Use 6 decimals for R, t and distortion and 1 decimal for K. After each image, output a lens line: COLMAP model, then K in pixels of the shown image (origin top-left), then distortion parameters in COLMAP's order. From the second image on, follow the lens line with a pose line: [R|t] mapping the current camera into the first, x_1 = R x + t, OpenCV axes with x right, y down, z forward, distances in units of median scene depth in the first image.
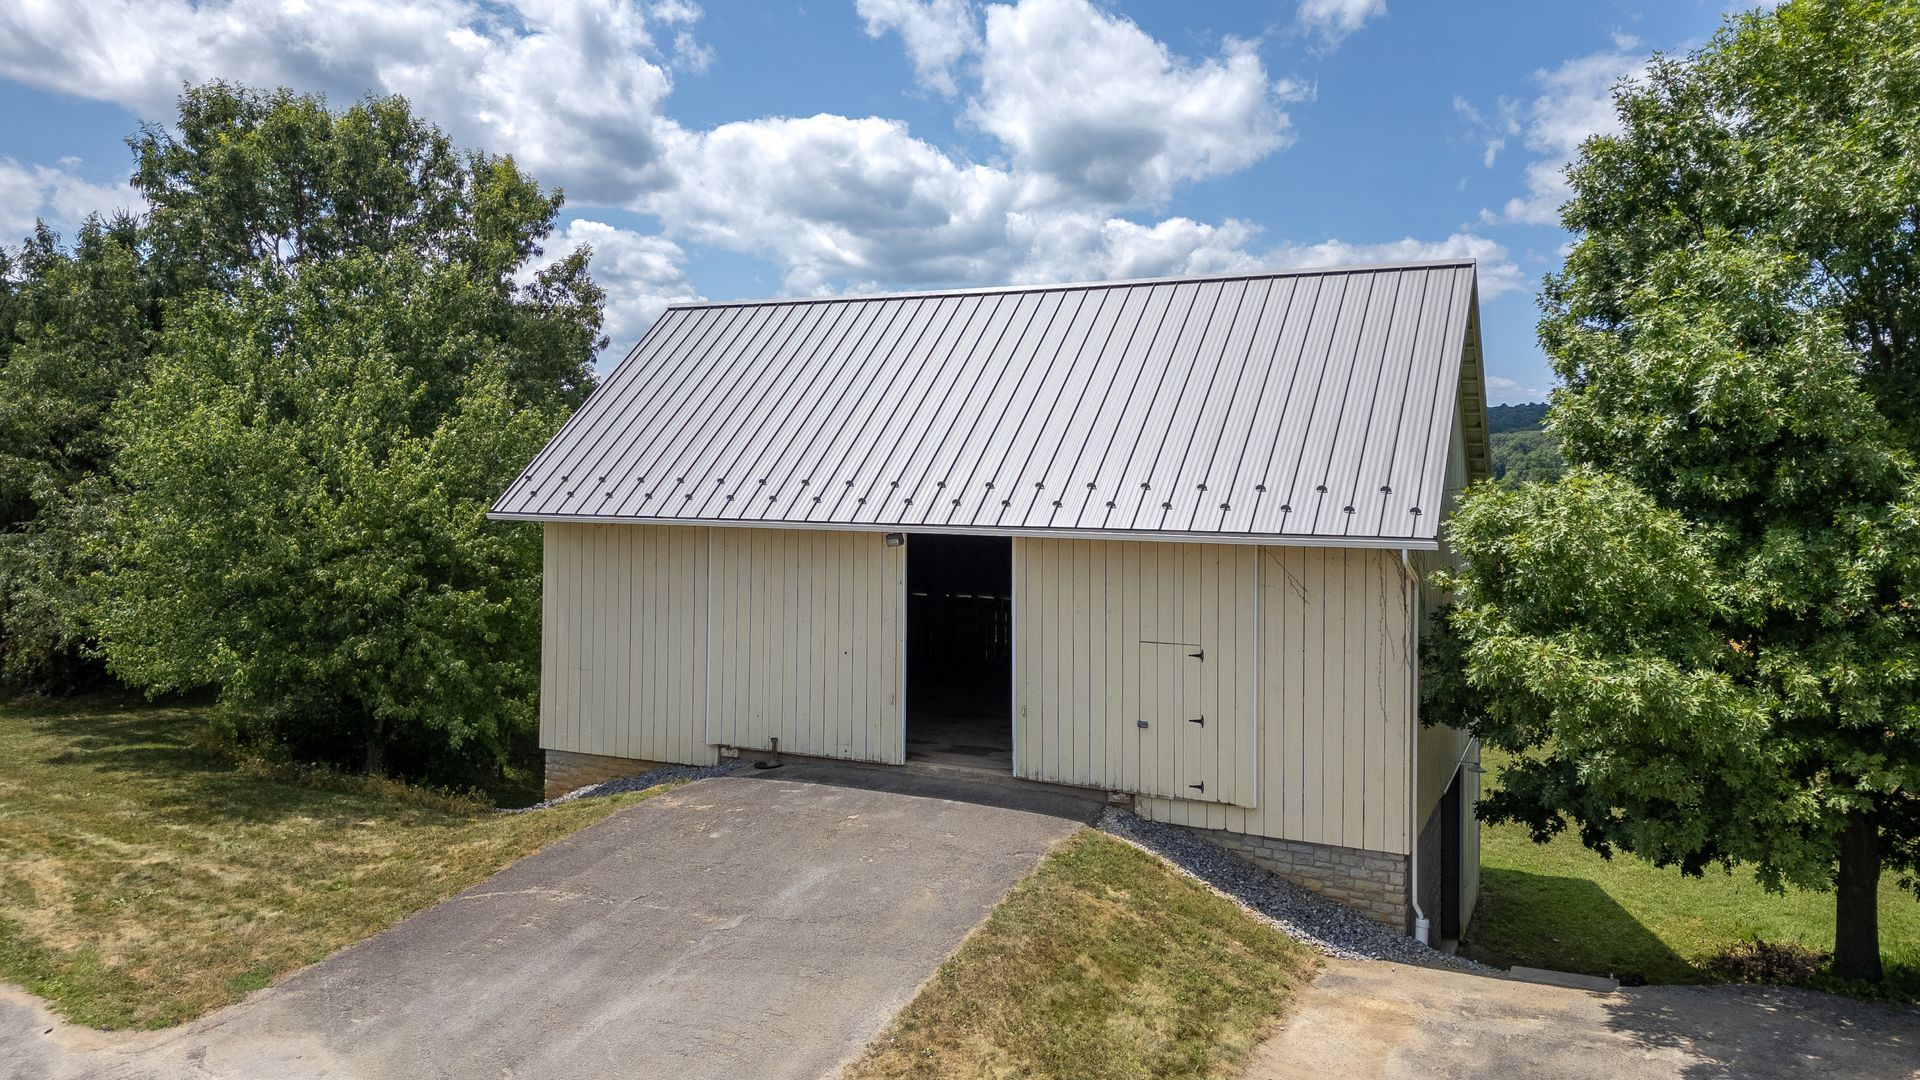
lens RADIAL K [[1353.6, 0, 961.3], [0, 1353.6, 481.2], [0, 0, 1]] dist [0.041942, 0.003372]
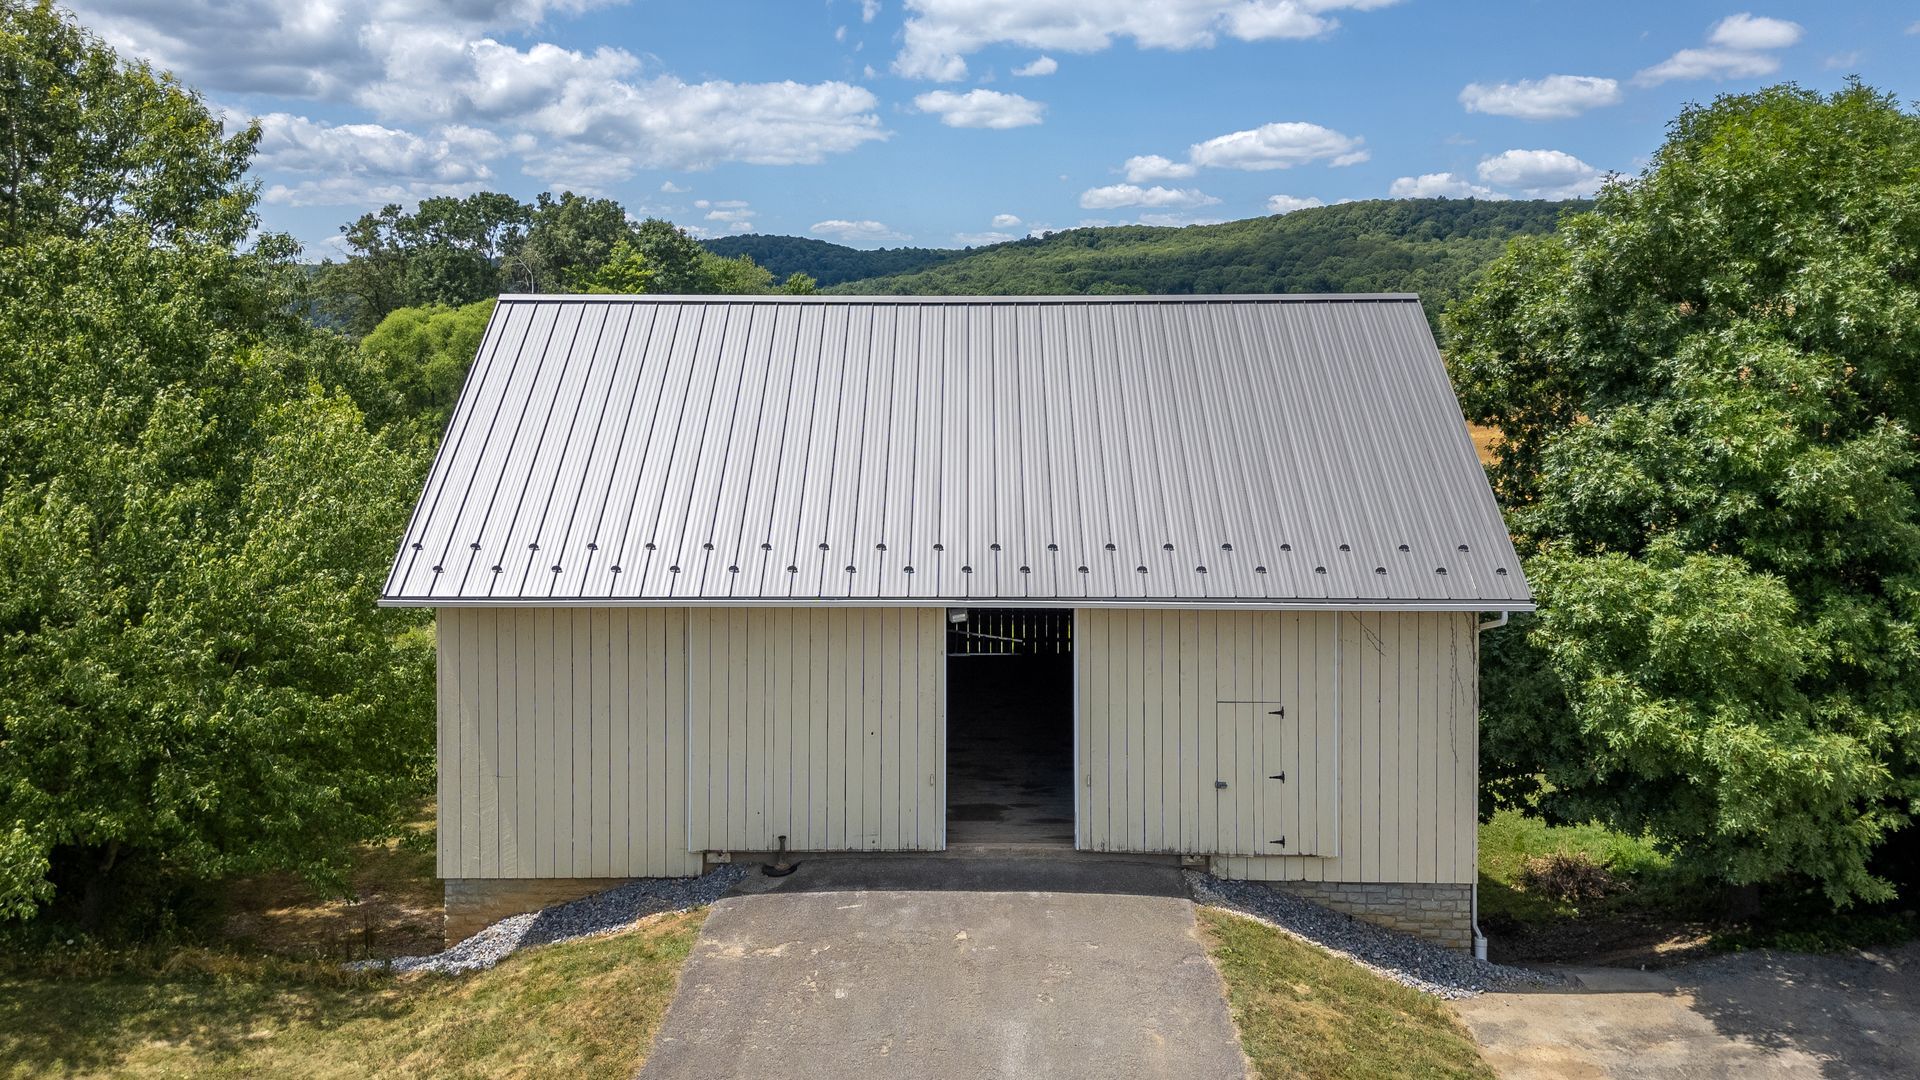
lens RADIAL K [[1396.6, 0, 923.5], [0, 1396.6, 354.6], [0, 0, 1]] dist [0.024701, -0.001758]
pose [[0.908135, -0.022577, 0.418067, -0.493239], [0.010122, 0.999437, 0.031985, -0.173379], [-0.418554, -0.024815, 0.907853, 0.170672]]
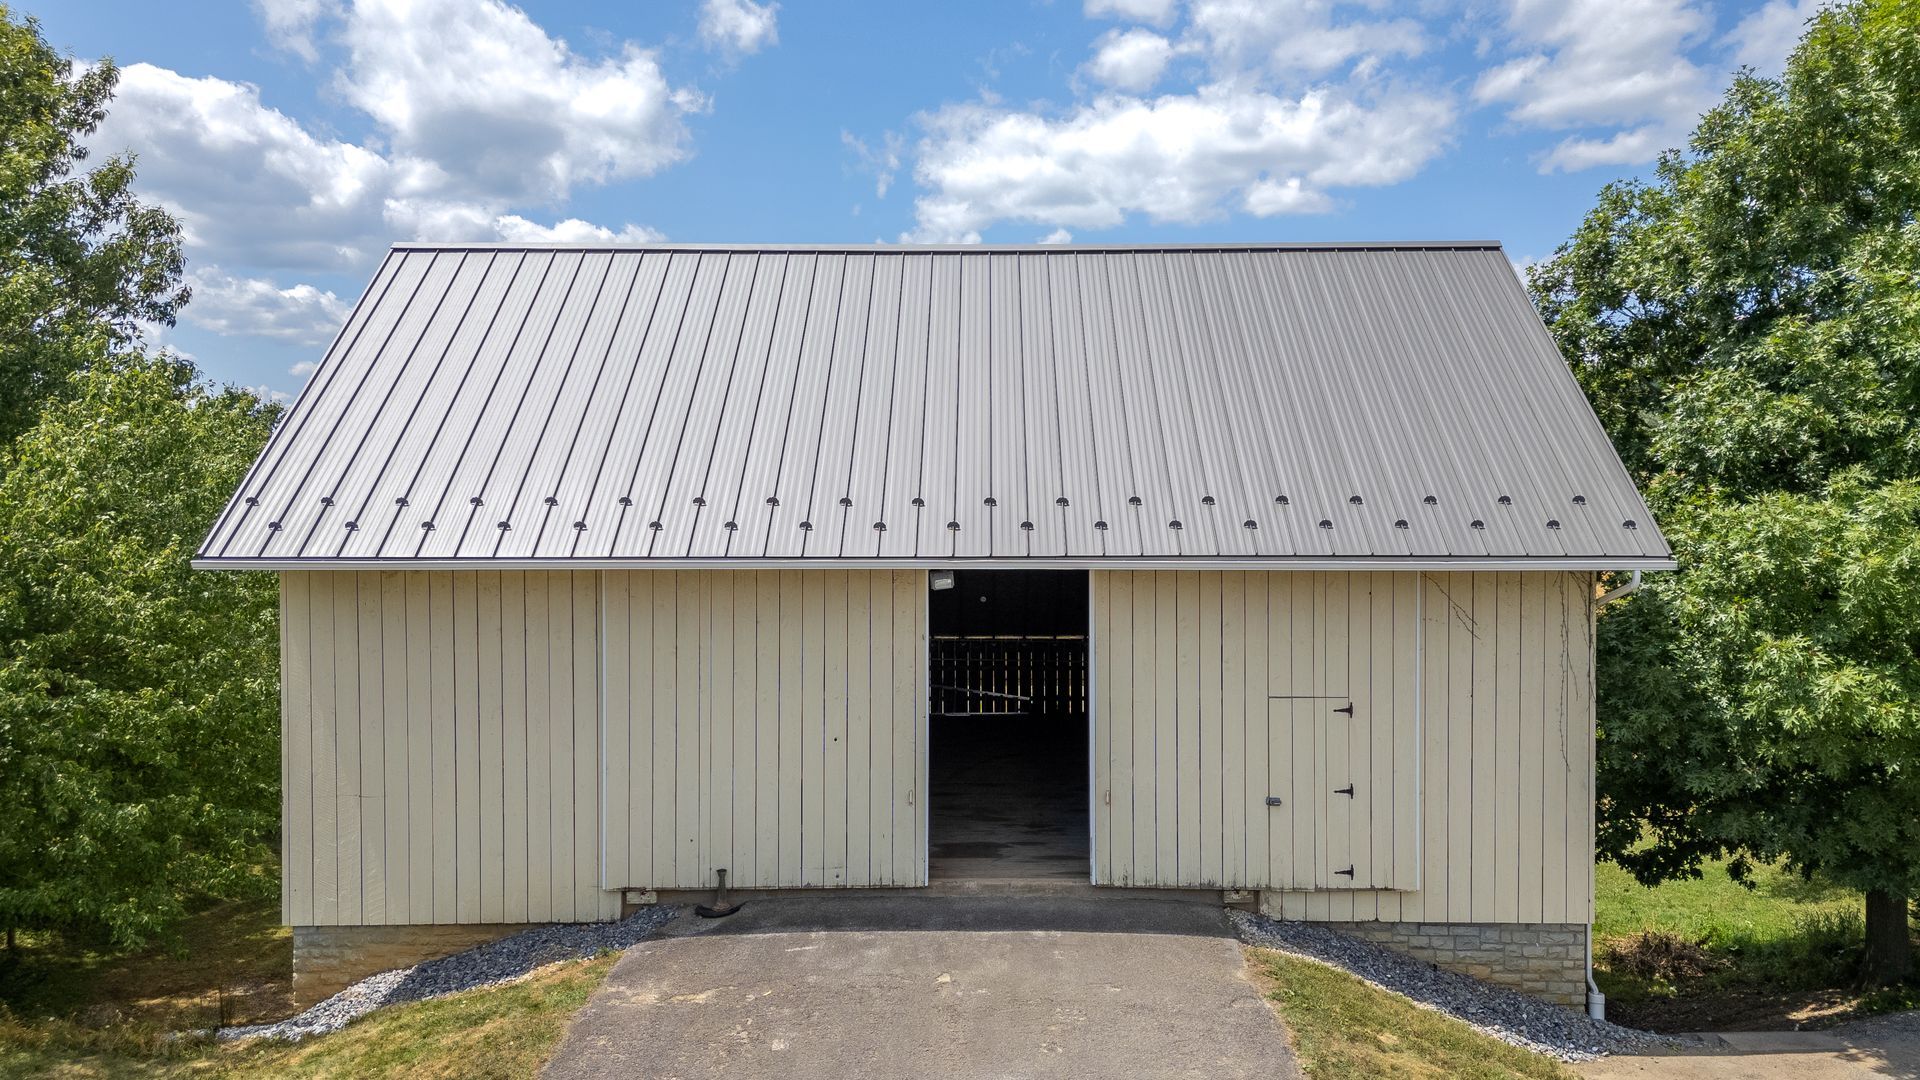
lens RADIAL K [[1345.3, 0, 960.0], [0, 1345.3, 540.0], [0, 0, 1]] dist [0.029431, -0.000940]
pose [[0.902604, -0.025801, 0.429699, -0.370775], [0.011157, 0.999269, 0.036566, -0.003894], [-0.430328, -0.028210, 0.902232, 0.379674]]
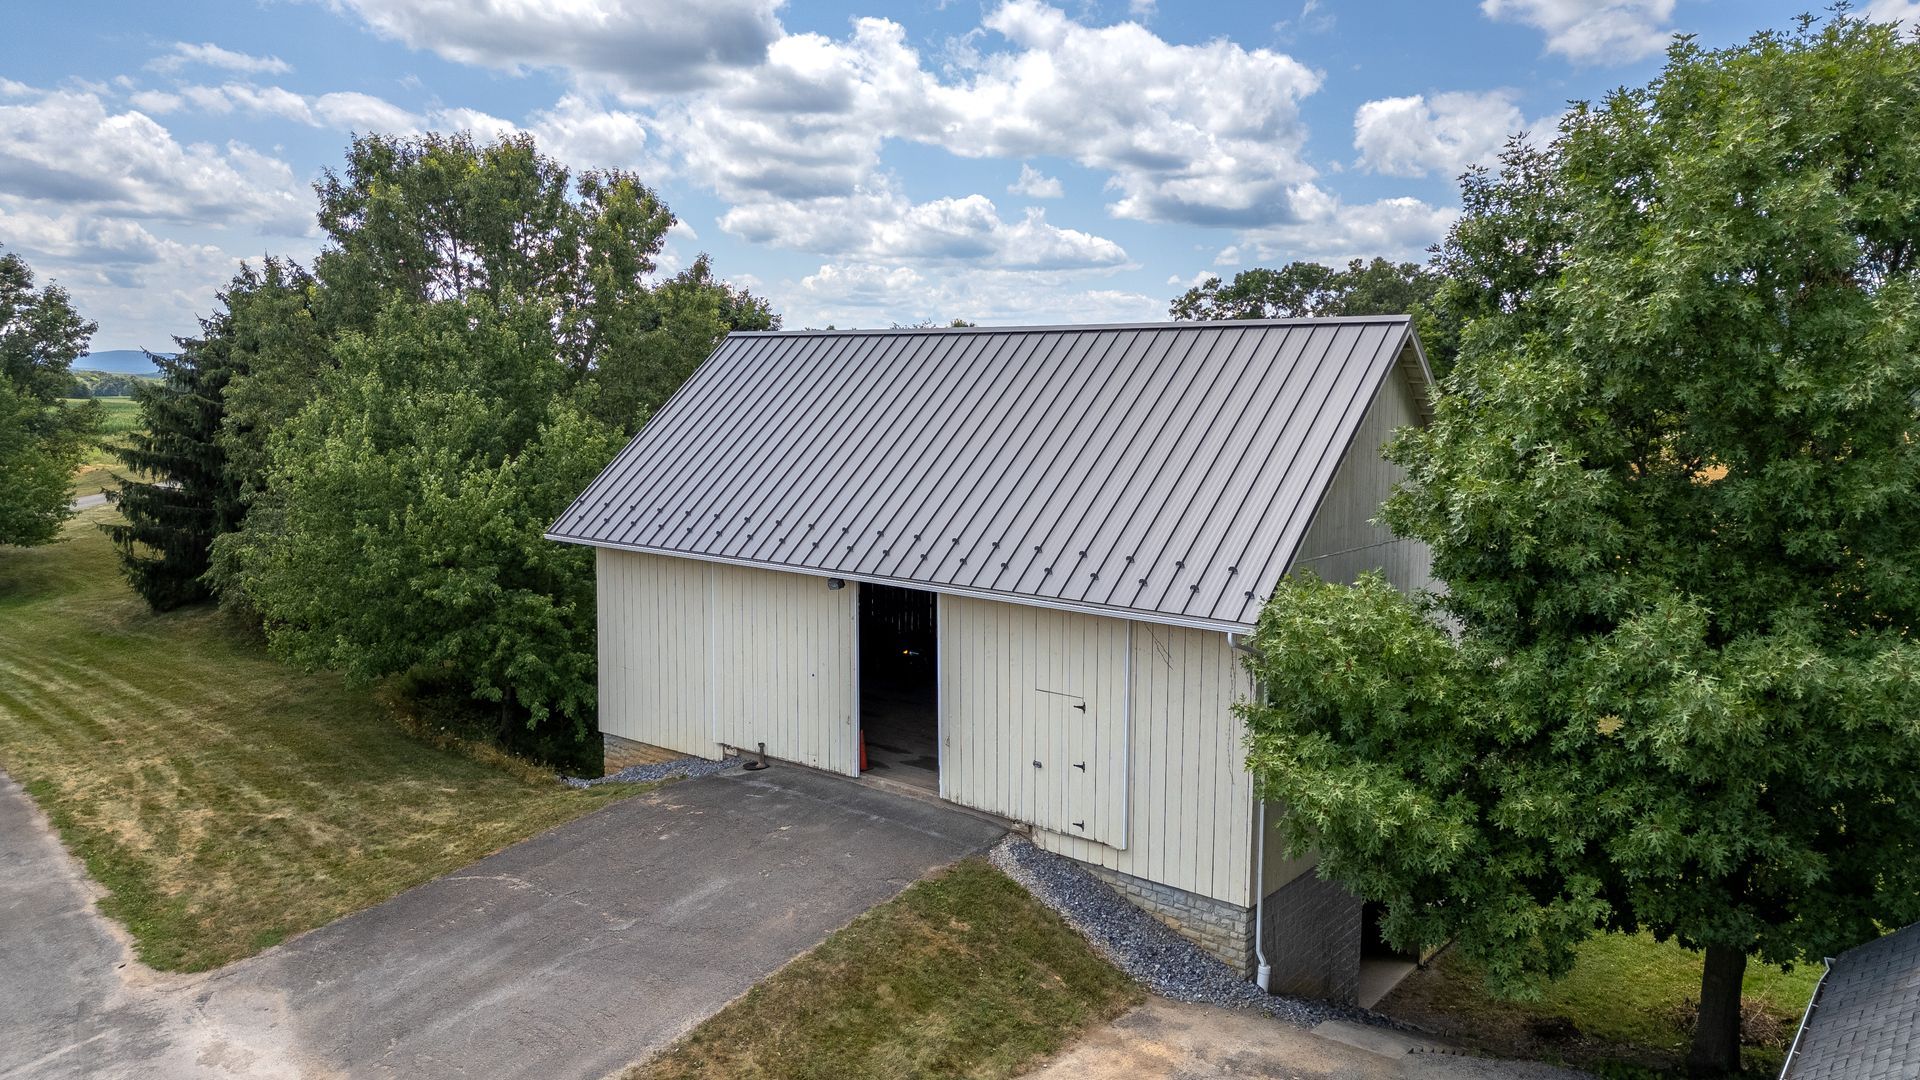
lens RADIAL K [[1345.3, 0, 960.0], [0, 1345.3, 540.0], [0, 0, 1]] dist [0.029431, -0.000940]
pose [[0.973600, 0.024229, -0.226973, 0.319290], [0.001239, 0.993775, 0.111398, -0.122022], [0.228260, -0.108738, 0.967509, -0.040792]]
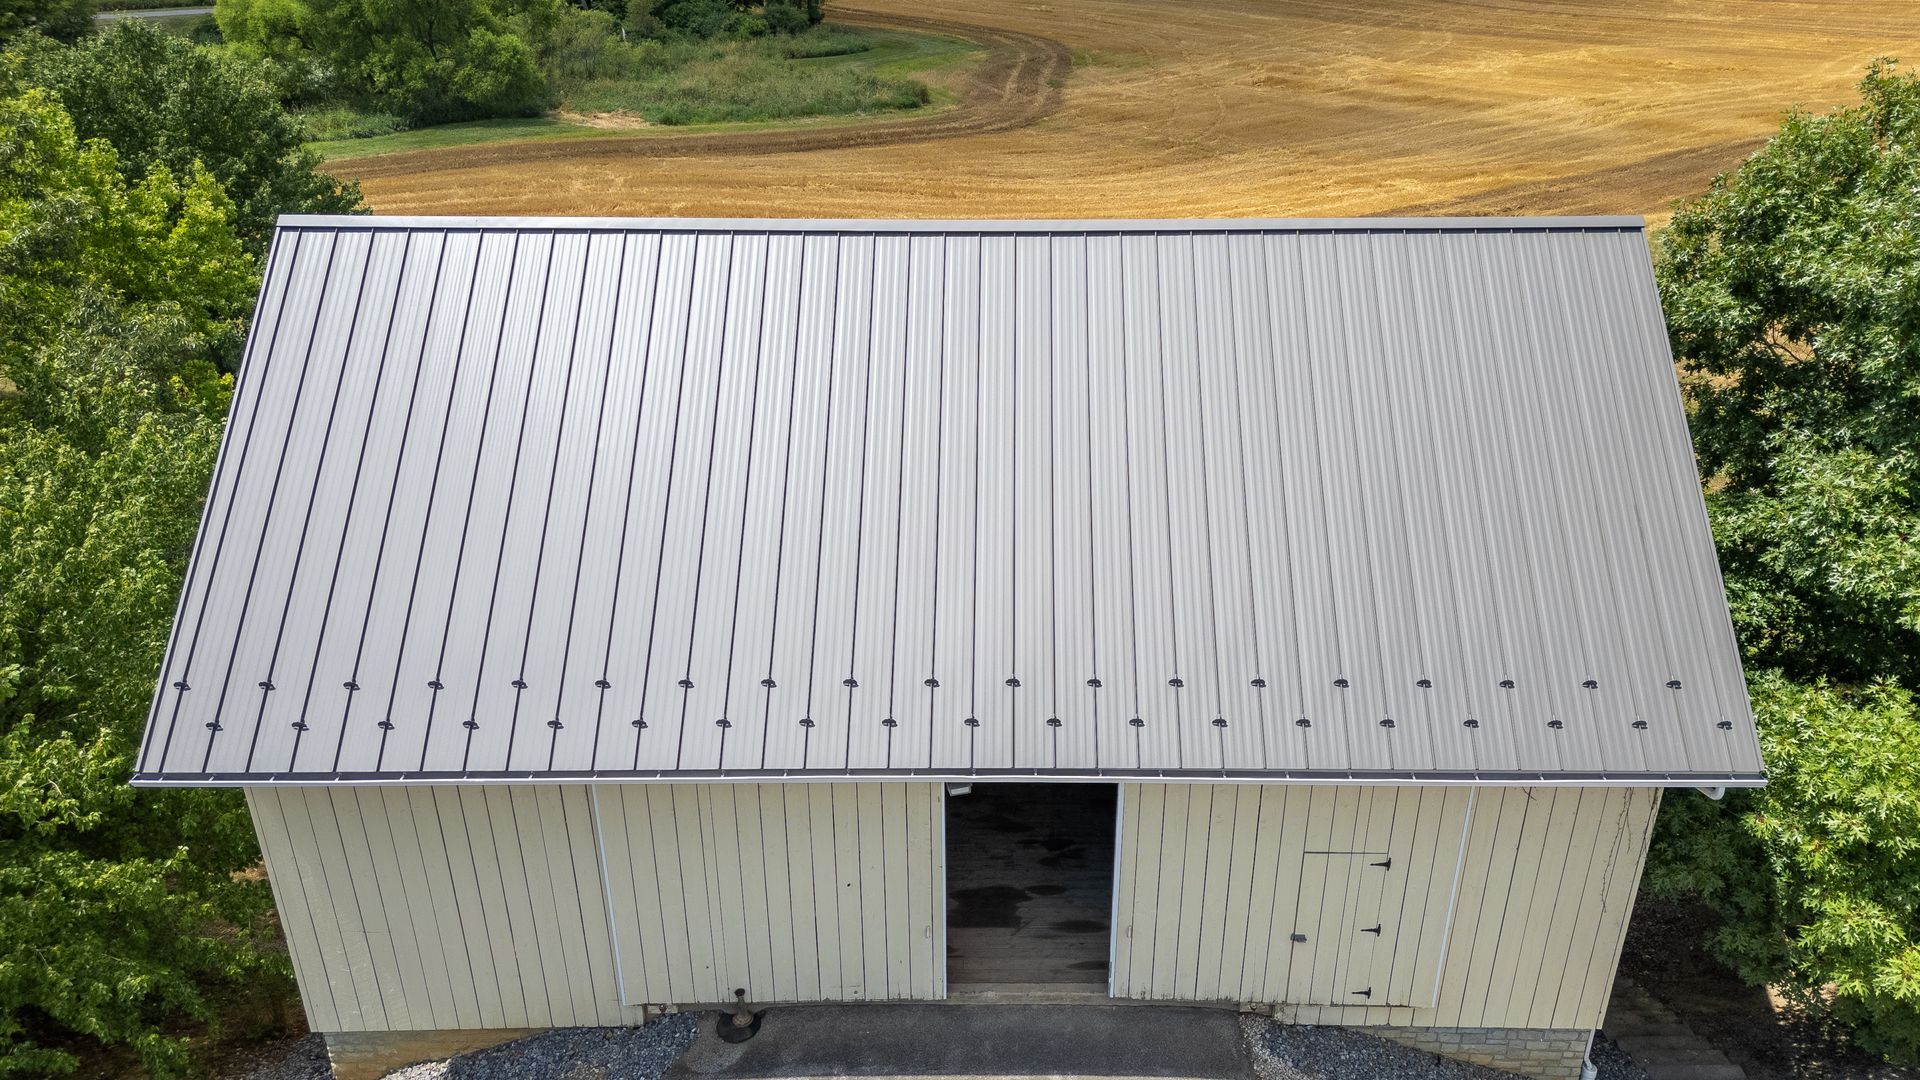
lens RADIAL K [[1364.5, 0, 976.5], [0, 1364.5, 524.9], [0, 0, 1]] dist [0.020386, -0.000525]
pose [[0.901375, -0.198741, 0.384740, -0.290146], [0.008743, 0.896636, 0.442682, -0.385850], [-0.432951, -0.395659, 0.809943, 0.548590]]
